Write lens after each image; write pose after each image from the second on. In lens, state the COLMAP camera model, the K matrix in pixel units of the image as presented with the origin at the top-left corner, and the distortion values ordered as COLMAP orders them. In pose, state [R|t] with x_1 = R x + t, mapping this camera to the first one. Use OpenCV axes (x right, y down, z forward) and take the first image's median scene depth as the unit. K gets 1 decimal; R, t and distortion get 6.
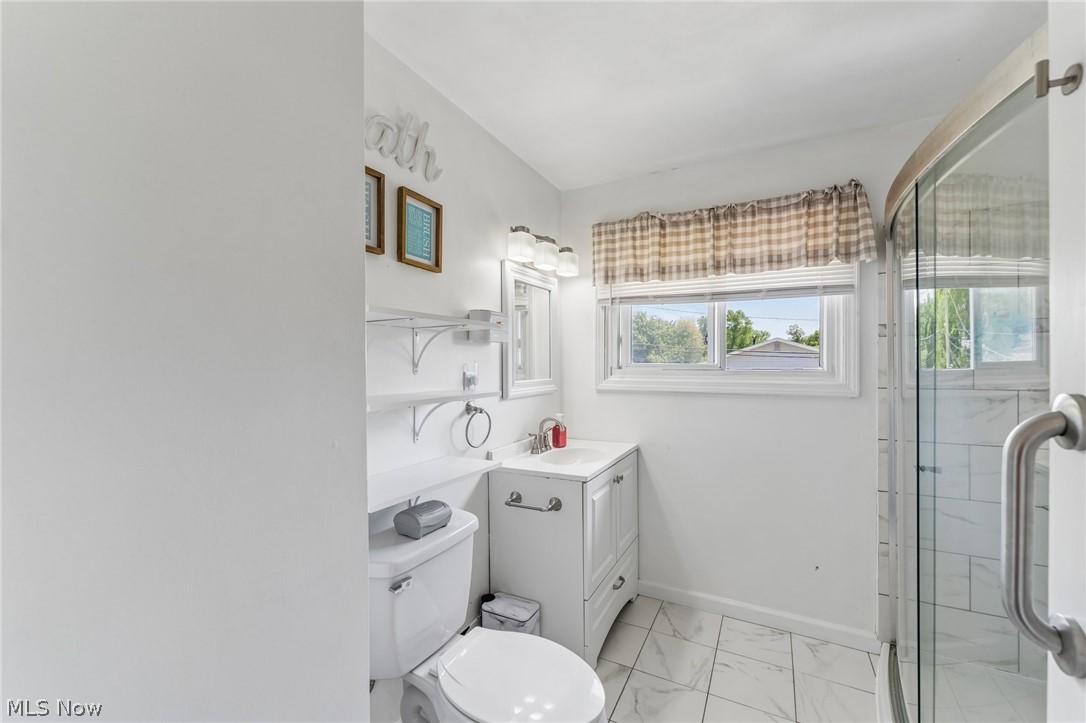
lens RADIAL K [[433.7, 0, 544.9], [0, 433.7, 361.5], [0, 0, 1]] dist [-0.003041, 0.000369]
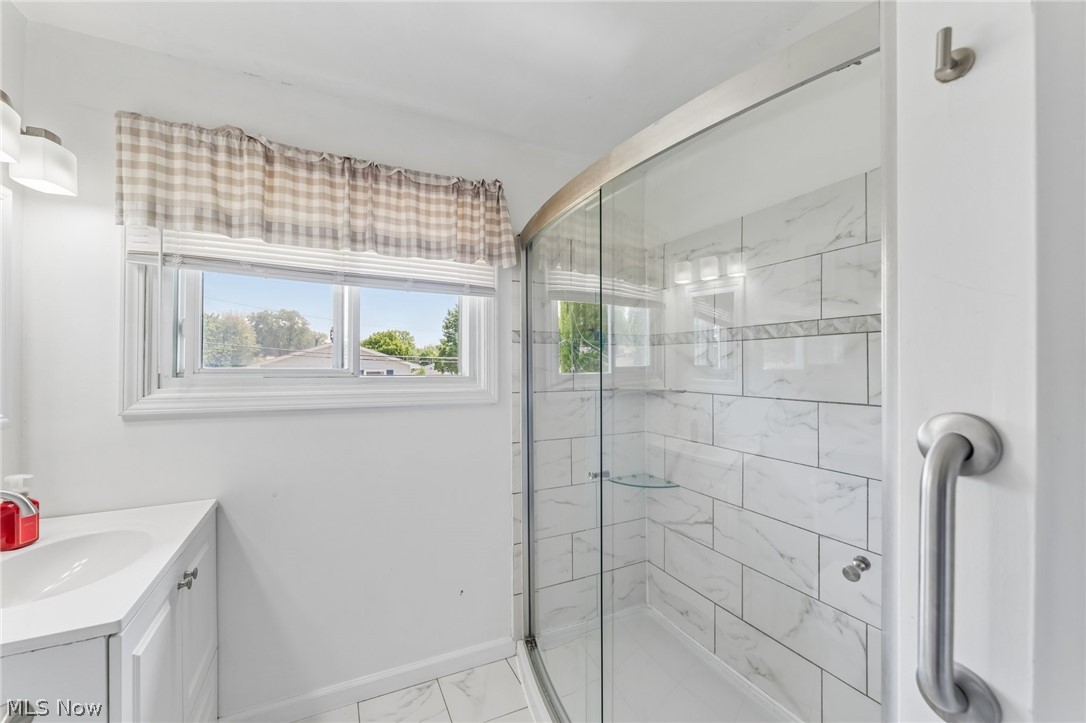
lens RADIAL K [[433.7, 0, 544.9], [0, 433.7, 361.5], [0, 0, 1]] dist [-0.003041, 0.000369]
pose [[0.590633, 0.006679, 0.806912, -0.008539], [-0.013541, 0.999907, 0.001635, -0.013203], [-0.806826, -0.011892, 0.590669, 0.289505]]
